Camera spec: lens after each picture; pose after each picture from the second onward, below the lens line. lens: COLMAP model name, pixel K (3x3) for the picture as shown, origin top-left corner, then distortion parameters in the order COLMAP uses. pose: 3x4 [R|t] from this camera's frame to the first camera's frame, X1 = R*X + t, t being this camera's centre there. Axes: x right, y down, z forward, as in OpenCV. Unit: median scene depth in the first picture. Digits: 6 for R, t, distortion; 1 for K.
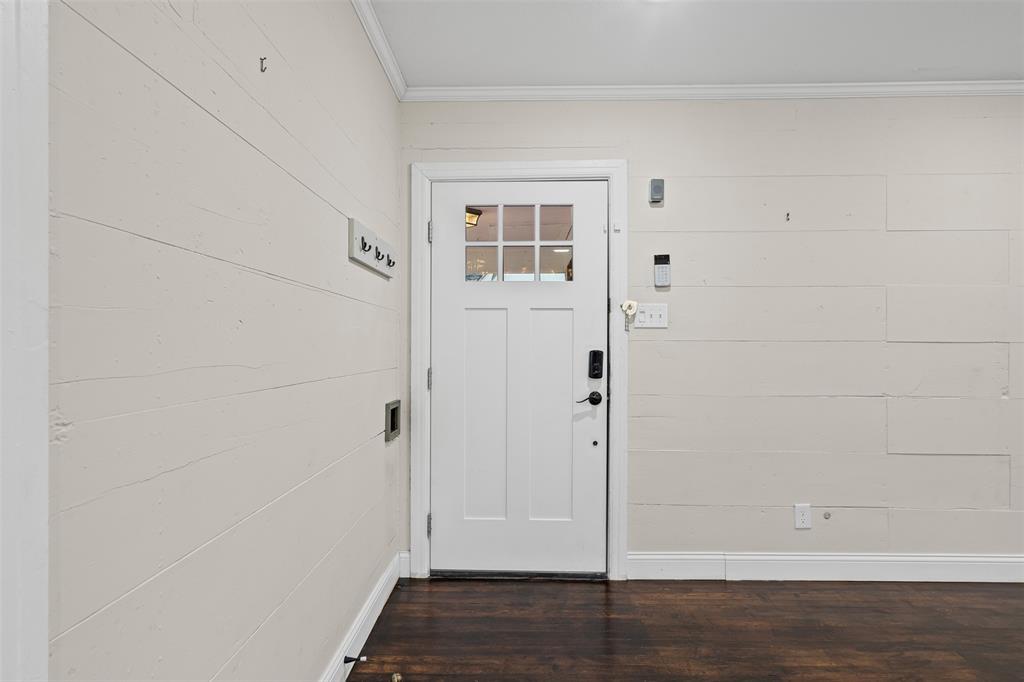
lens RADIAL K [[524.1, 0, 516.3], [0, 524.1, 352.8], [0, 0, 1]] dist [0.001934, -0.002022]
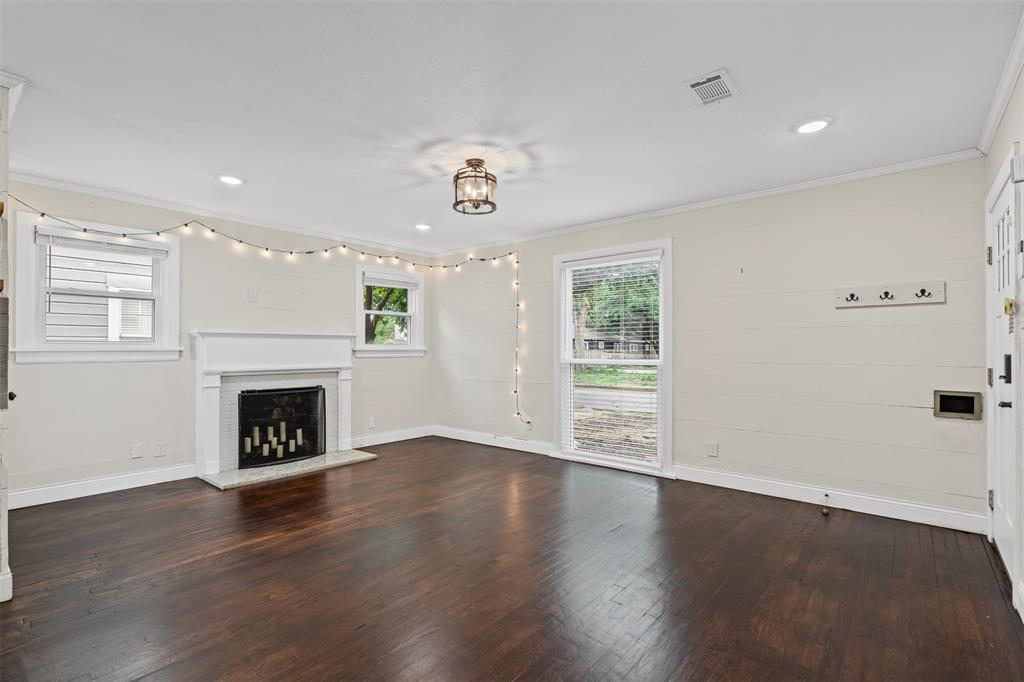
lens RADIAL K [[466.4, 0, 510.3], [0, 466.4, 345.3], [0, 0, 1]] dist [-0.013138, 0.003818]
pose [[-0.623234, -0.010796, -0.781961, 1.358591], [-0.008812, 0.999938, -0.006783, -0.006804], [0.781986, 0.002663, -0.623290, 0.800444]]
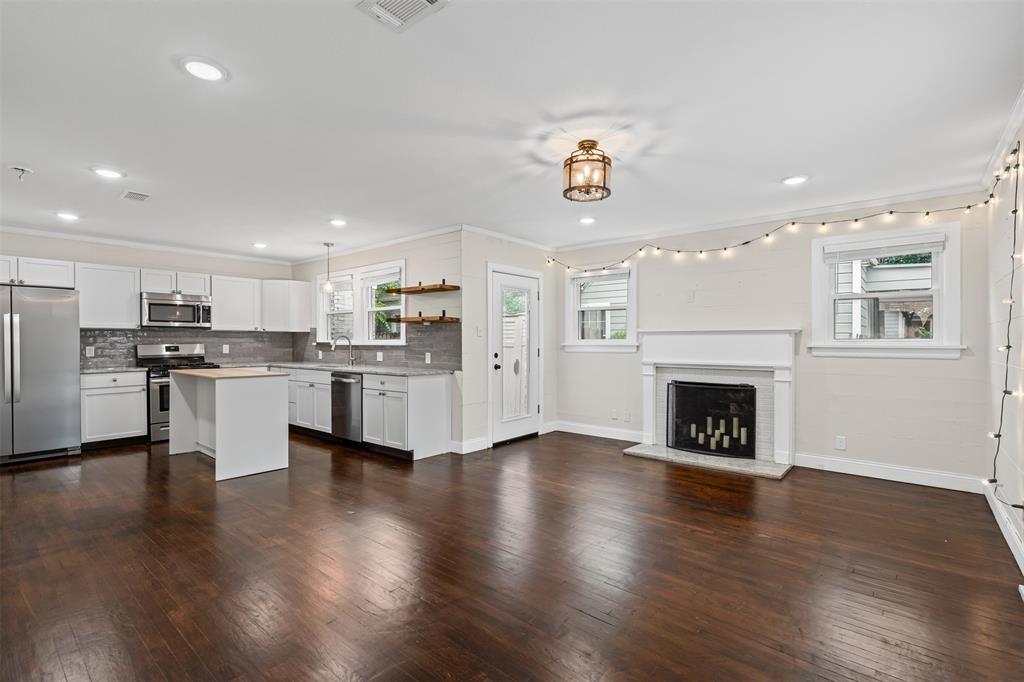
lens RADIAL K [[466.4, 0, 503.8], [0, 466.4, 346.1], [0, 0, 1]] dist [-0.013138, 0.003818]
pose [[-0.778509, -0.012124, 0.627517, -0.013361], [-0.000701, 0.999830, 0.018449, -0.026281], [-0.627633, 0.013923, -0.778384, 0.962296]]
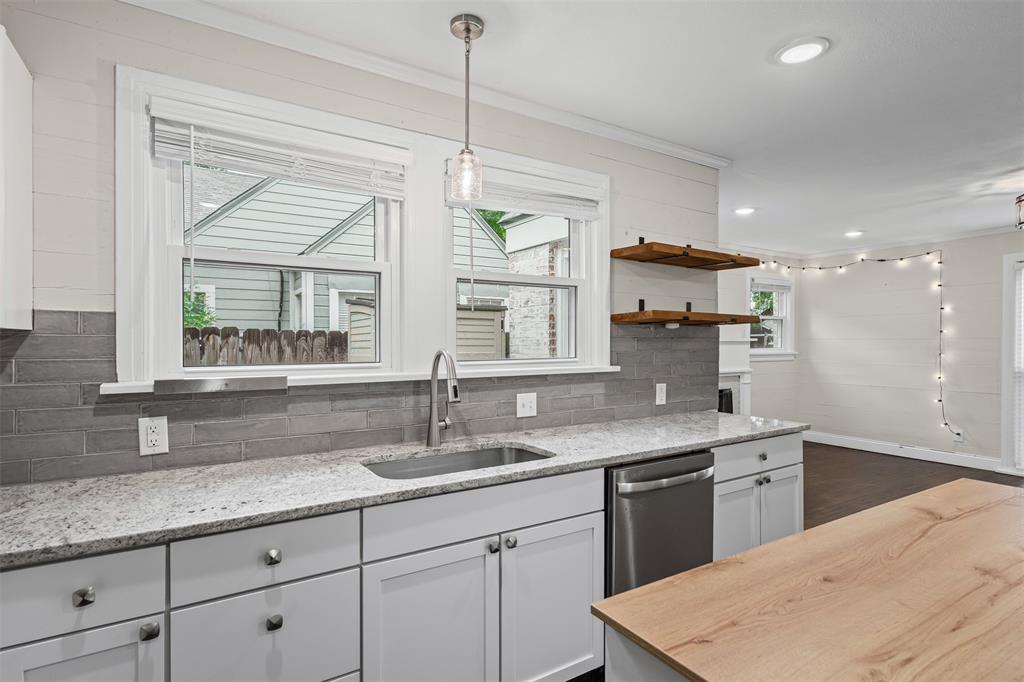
lens RADIAL K [[516.2, 0, 508.5], [0, 516.2, 346.2], [0, 0, 1]] dist [0.000611, -0.000777]
pose [[-0.839809, -0.001167, -0.542881, 2.365772], [-0.009107, 0.999887, 0.011939, -0.050952], [0.542806, 0.014970, -0.839725, 0.367880]]
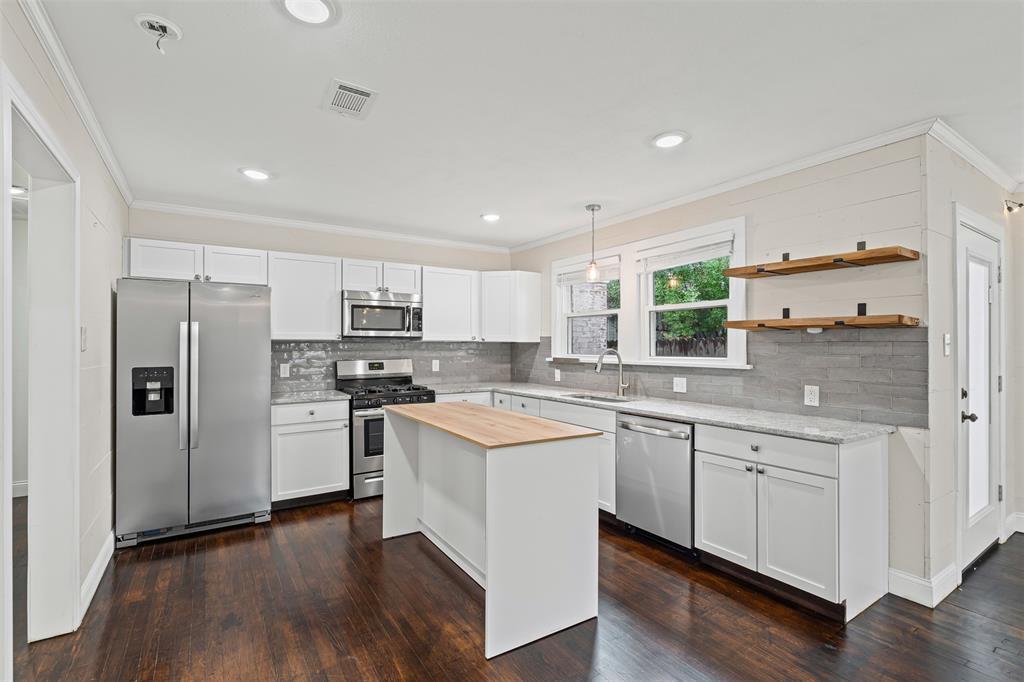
lens RADIAL K [[466.4, 0, 507.4], [0, 466.4, 343.9], [0, 0, 1]] dist [-0.013138, 0.003818]
pose [[-0.562048, -0.004217, 0.827094, 1.007759], [0.000948, 0.999983, 0.005742, -0.061243], [-0.827104, 0.004011, -0.562035, 0.771473]]
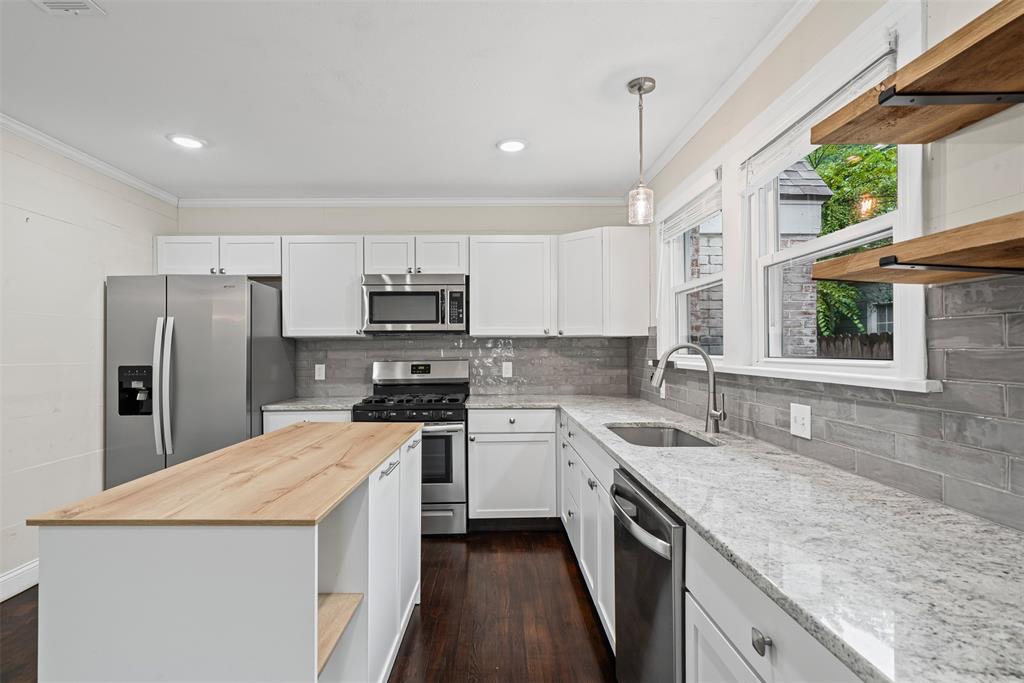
lens RADIAL K [[524.1, 0, 505.8], [0, 524.1, 349.1], [0, 0, 1]] dist [0.001934, -0.002022]
pose [[-0.044835, -0.008319, 0.998960, 1.170995], [0.010667, 0.999904, 0.008806, -0.038066], [-0.998937, 0.011051, -0.044742, 0.023335]]
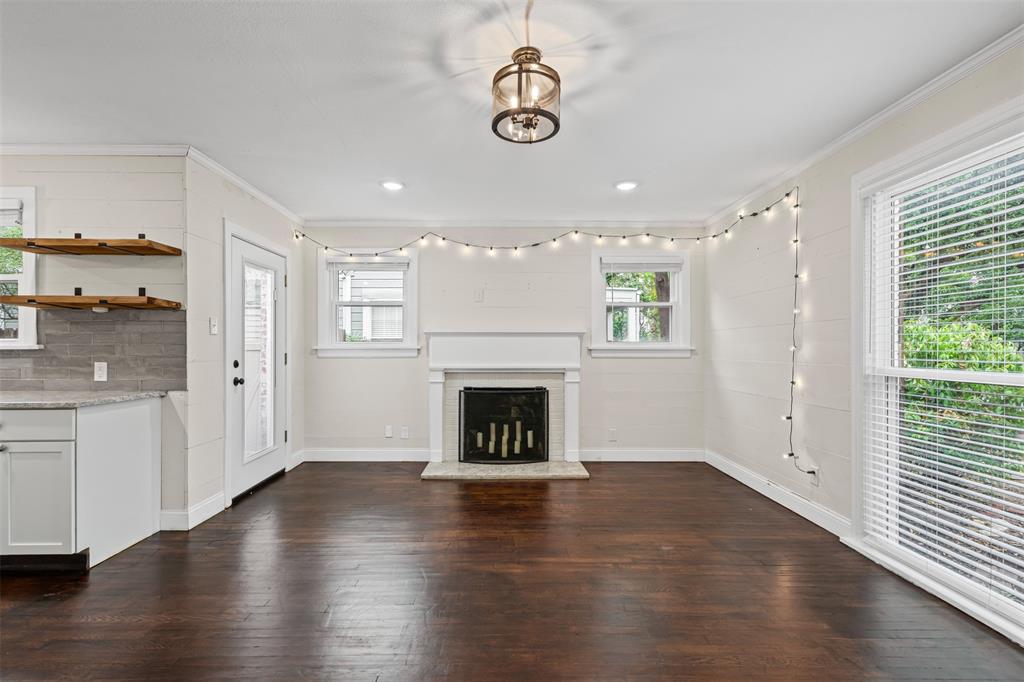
lens RADIAL K [[466.4, 0, 510.1], [0, 466.4, 348.1], [0, 0, 1]] dist [-0.013138, 0.003818]
pose [[-0.999239, -0.006417, -0.038463, 0.552286], [-0.006746, 0.999942, 0.008415, -0.010319], [0.038406, 0.008668, -0.999225, 0.757826]]
